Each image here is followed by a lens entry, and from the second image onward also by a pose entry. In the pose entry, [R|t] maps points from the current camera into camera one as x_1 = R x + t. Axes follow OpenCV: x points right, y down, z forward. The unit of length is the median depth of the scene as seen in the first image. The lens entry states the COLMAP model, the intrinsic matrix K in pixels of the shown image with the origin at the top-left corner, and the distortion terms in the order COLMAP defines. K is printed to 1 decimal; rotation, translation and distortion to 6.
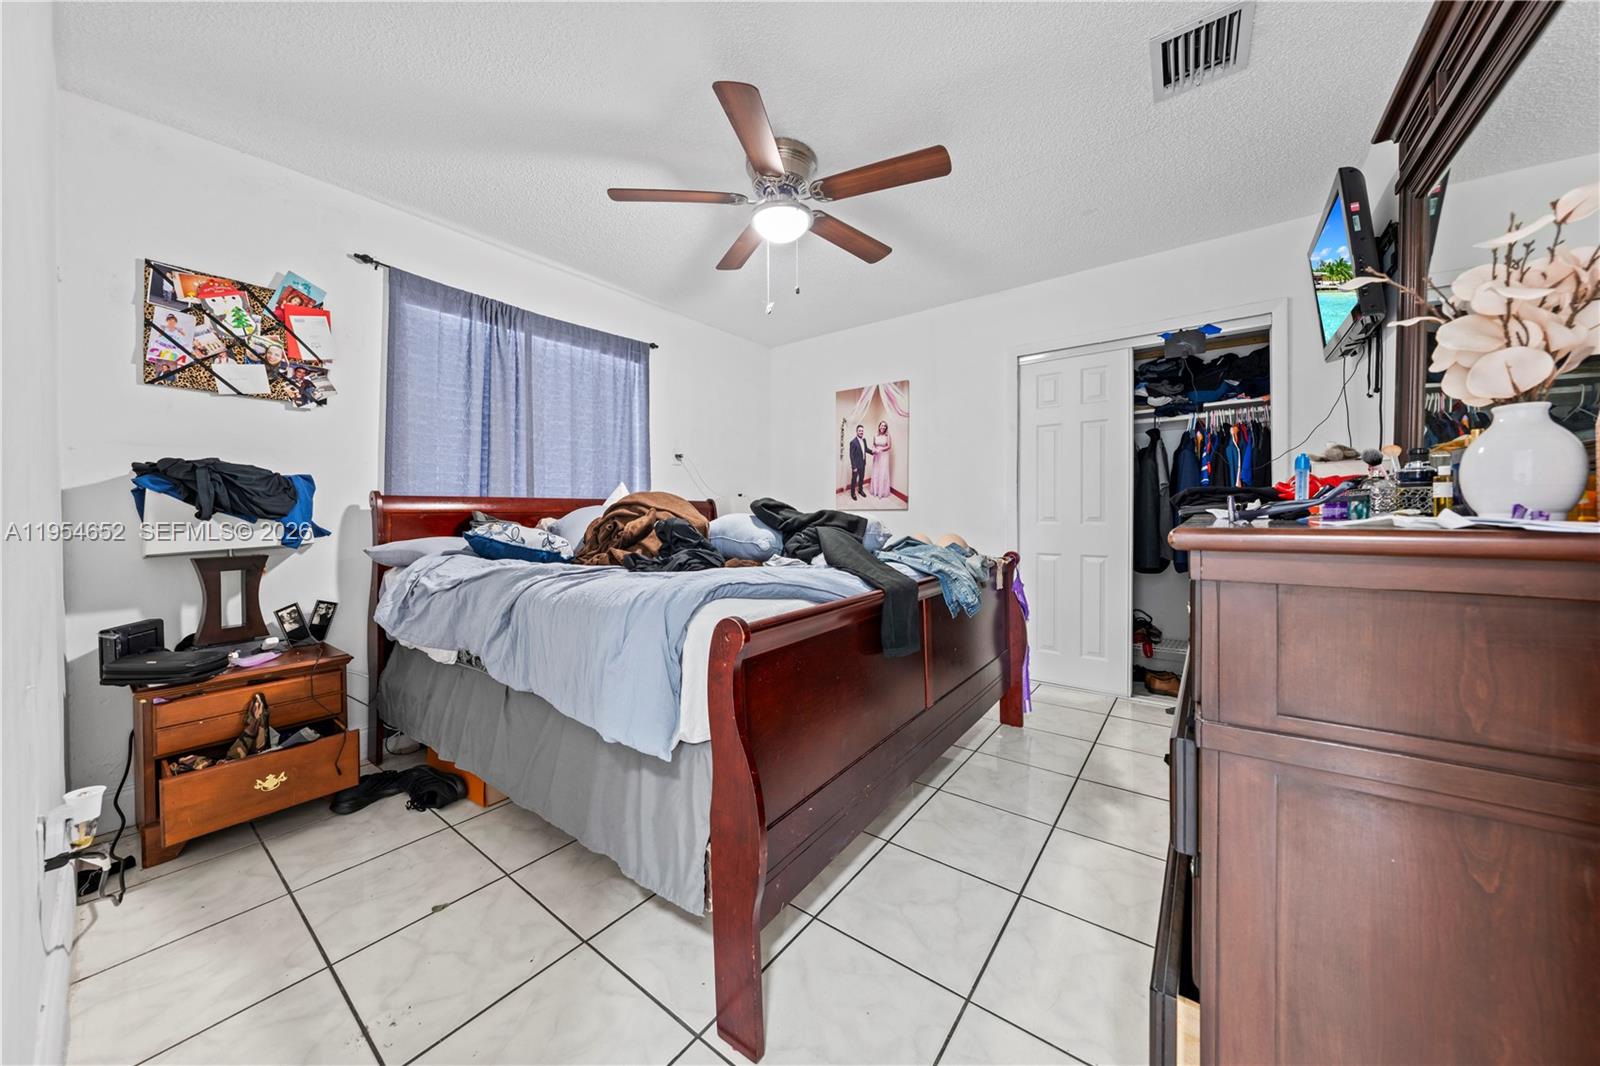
lens RADIAL K [[534.2, 0, 806.7], [0, 534.2, 510.6], [0, 0, 1]] dist [-0.003212, -0.000040]
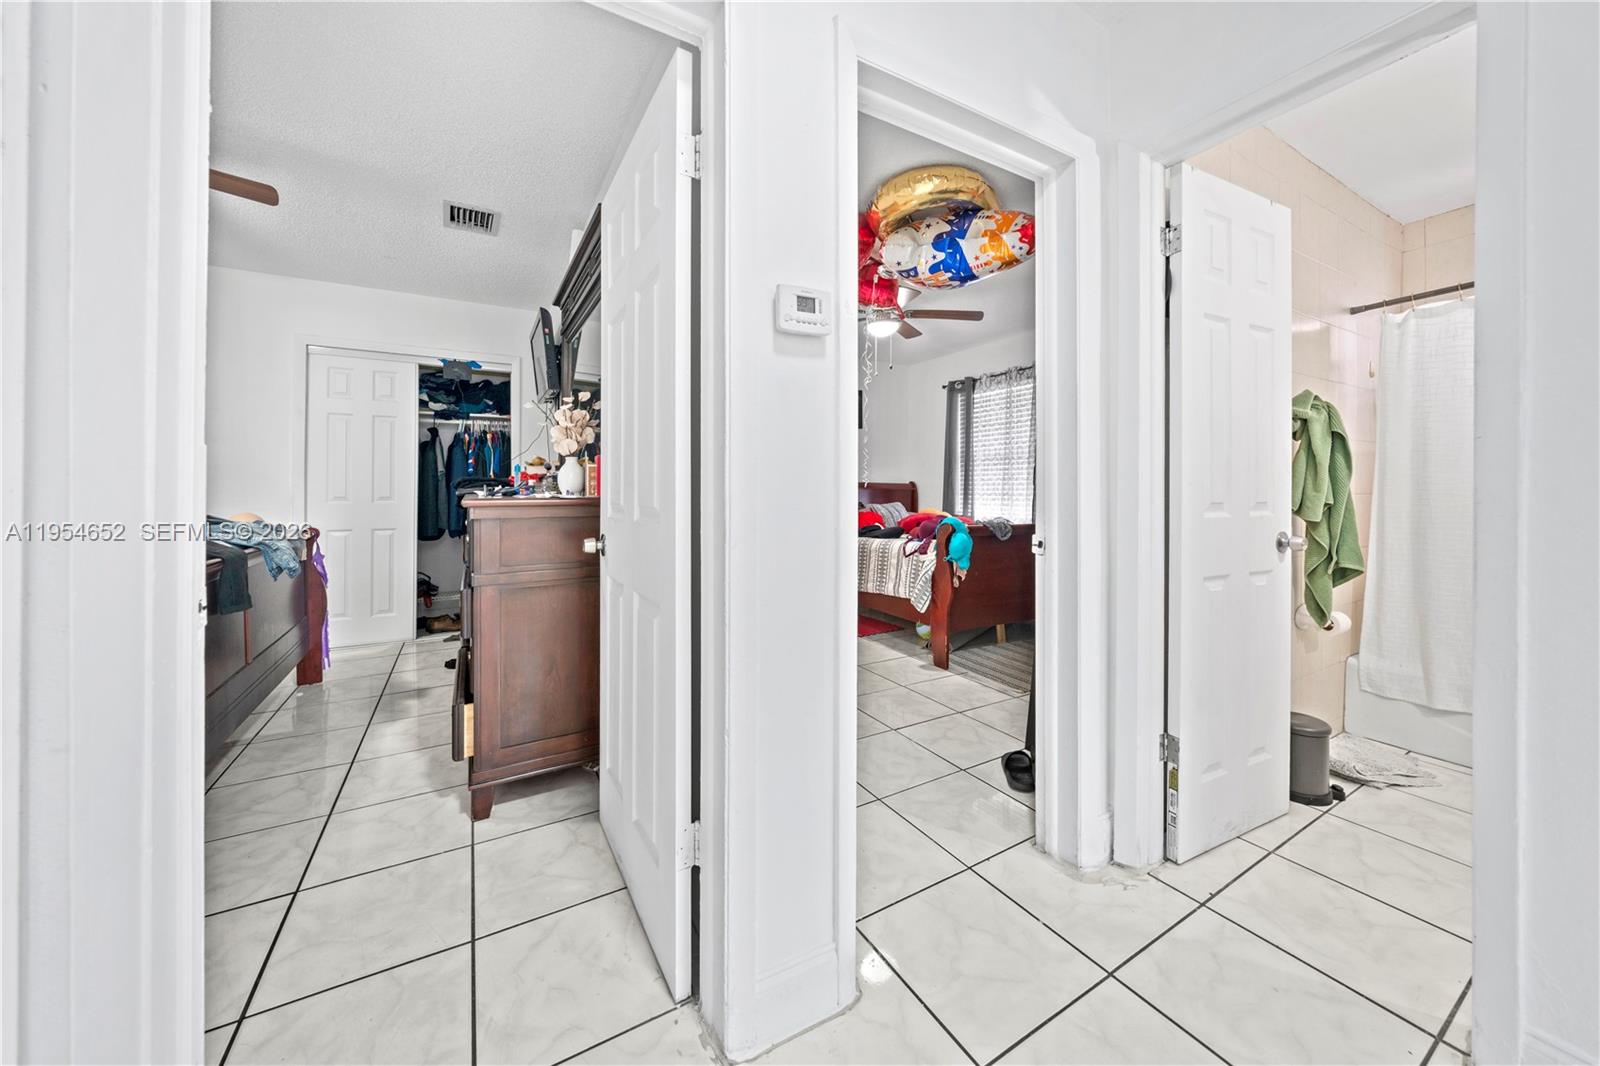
lens RADIAL K [[570.0, 0, 800.4], [0, 570.0, 492.1], [0, 0, 1]] dist [-0.001467, -0.000045]
pose [[0.387533, 0.002339, 0.921853, -0.296343], [-0.003330, 0.999994, -0.001137, 0.000191], [-0.921850, -0.002629, 0.387538, -0.378537]]
